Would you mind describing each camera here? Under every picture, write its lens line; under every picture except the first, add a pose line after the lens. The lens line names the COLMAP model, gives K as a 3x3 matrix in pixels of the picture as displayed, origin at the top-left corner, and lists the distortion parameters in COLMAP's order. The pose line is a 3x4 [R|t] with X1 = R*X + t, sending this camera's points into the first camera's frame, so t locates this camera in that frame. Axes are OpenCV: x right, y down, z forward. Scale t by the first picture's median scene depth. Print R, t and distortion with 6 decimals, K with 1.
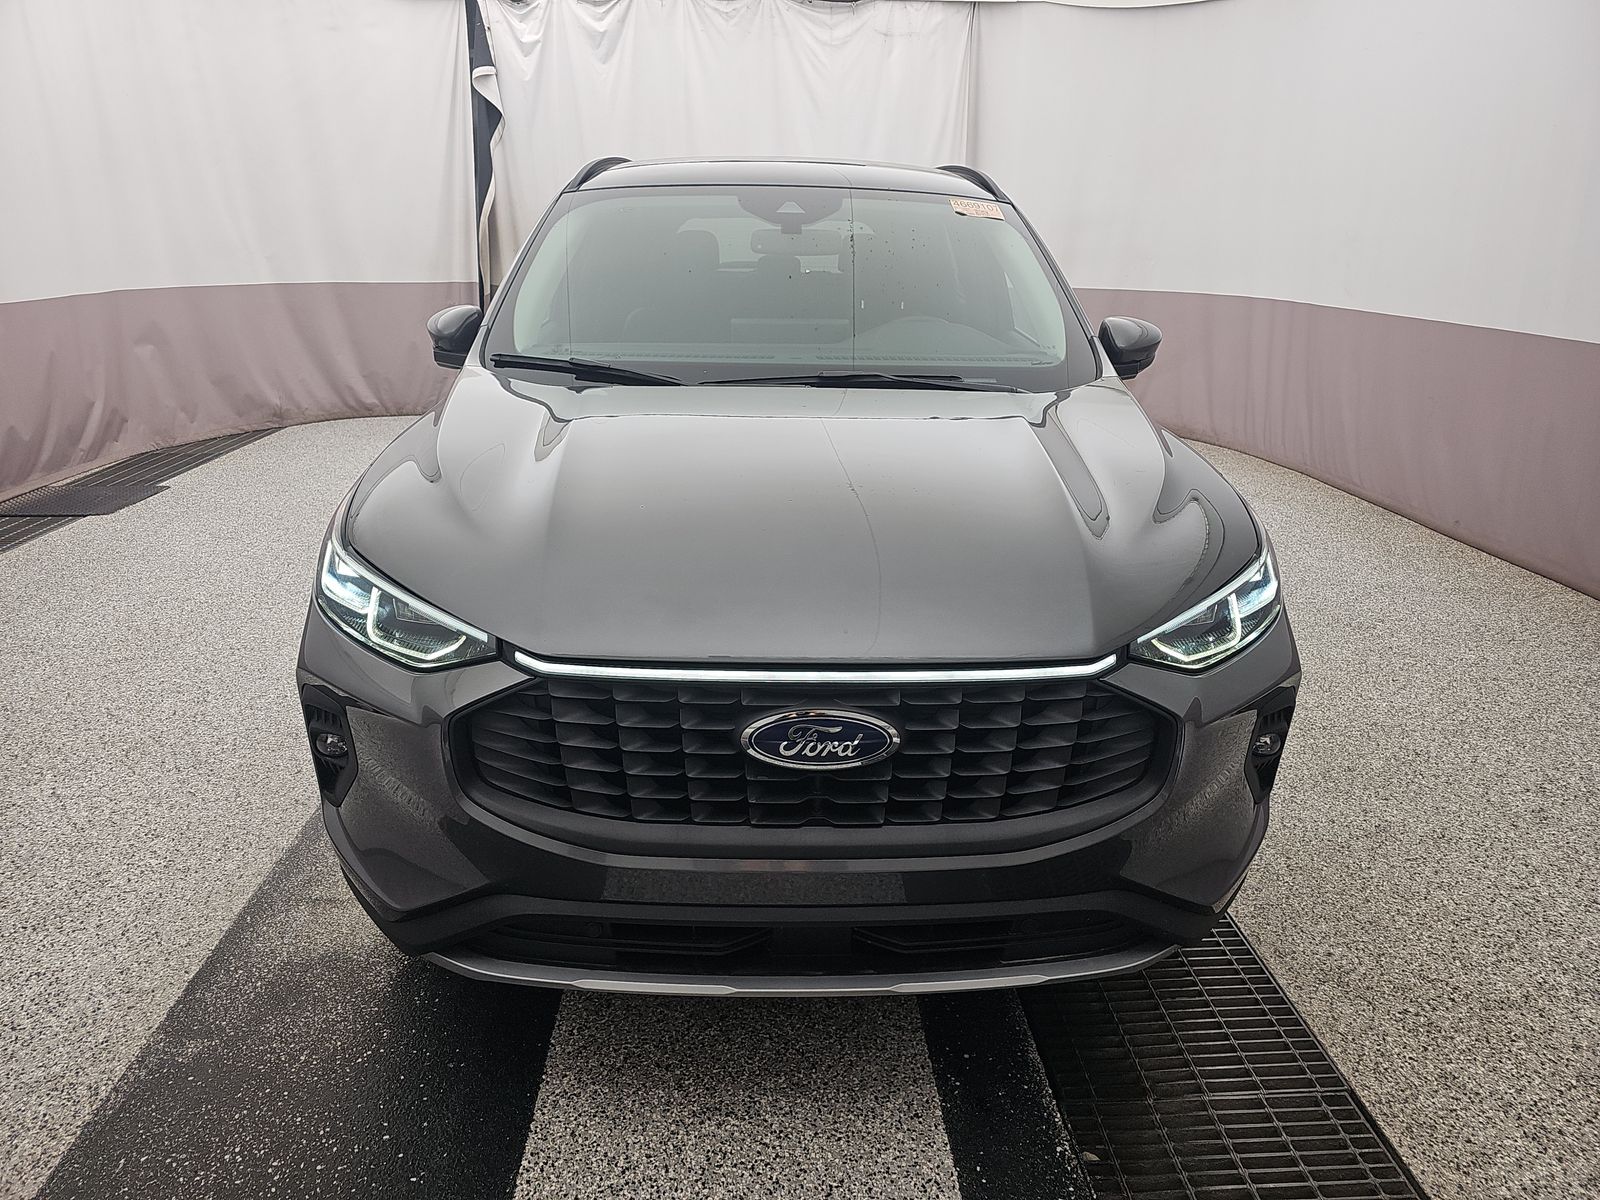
lens RADIAL K [[1061.5, 0, 800.0], [0, 1061.5, 600.0], [0, 0, 1]] dist [0.009177, -0.000694]
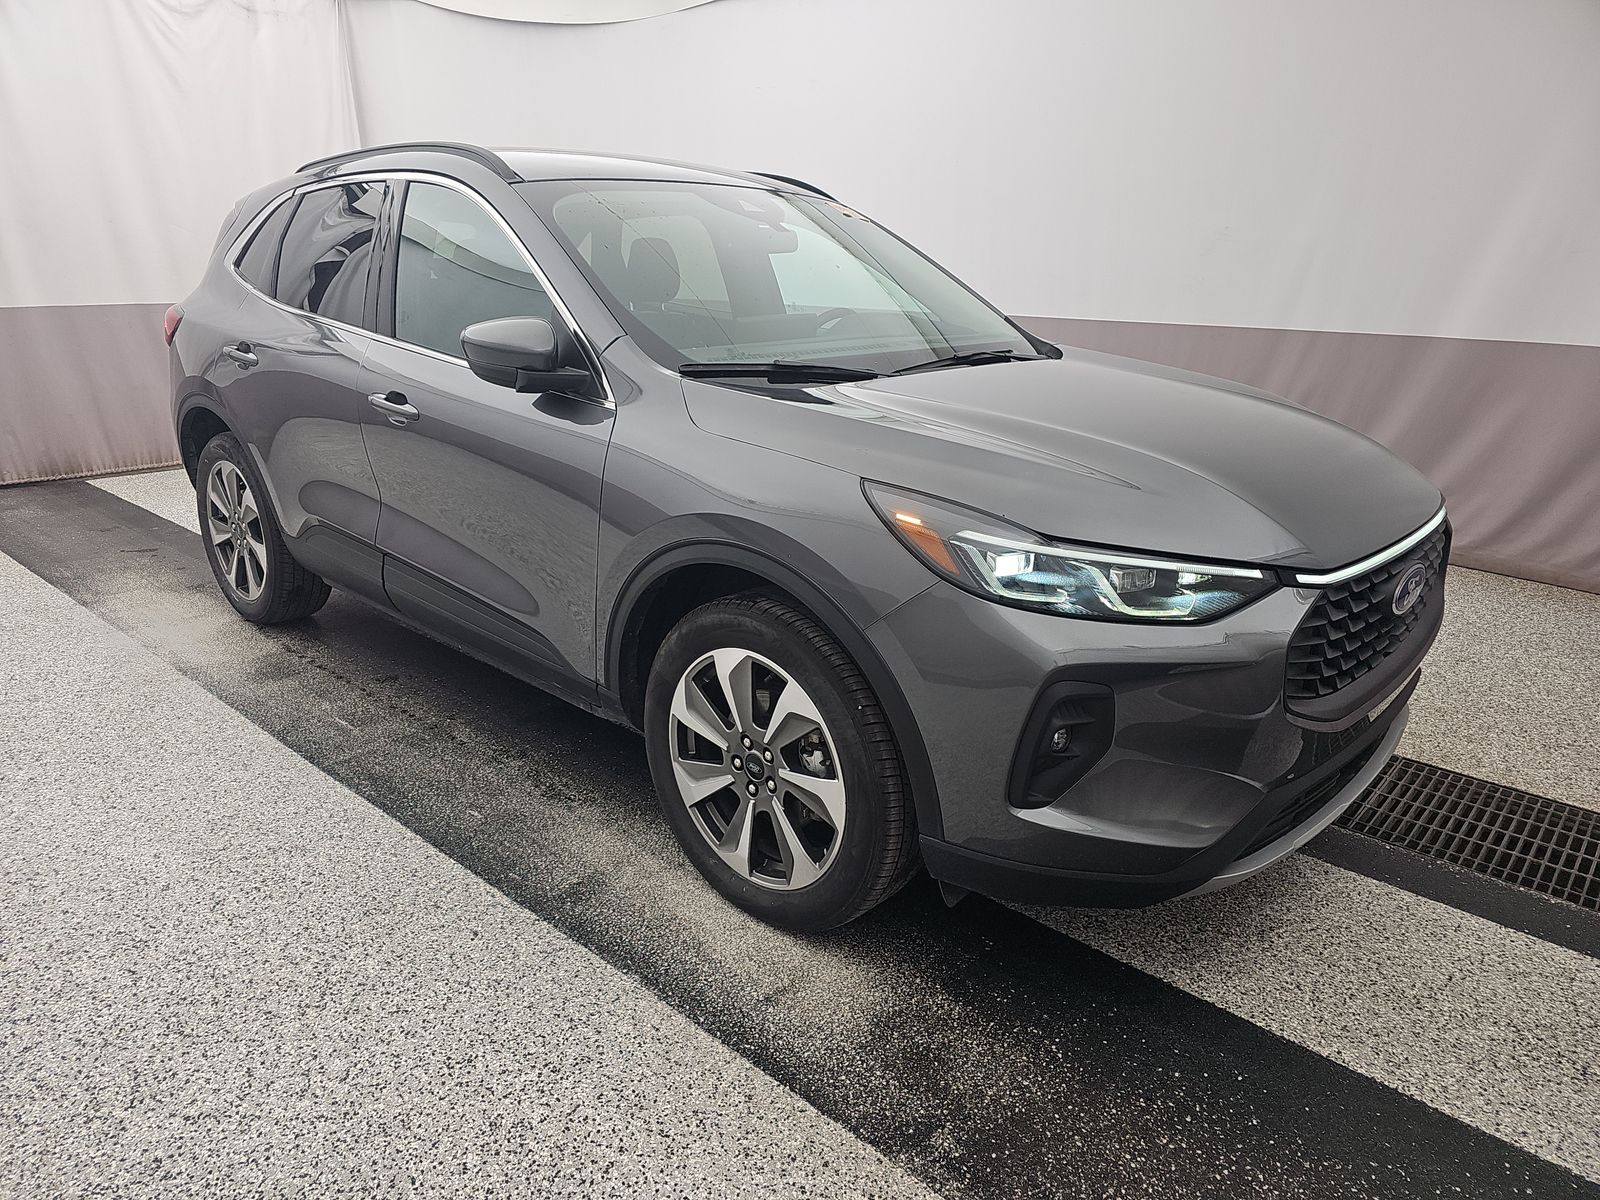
lens RADIAL K [[1061.5, 0, 800.0], [0, 1061.5, 600.0], [0, 0, 1]] dist [0.009177, -0.000694]
pose [[0.711649, -0.227753, 0.664593, -0.701353], [0.231725, 0.969149, 0.083992, -0.073611], [-0.663219, 0.094230, 0.742470, 0.232430]]
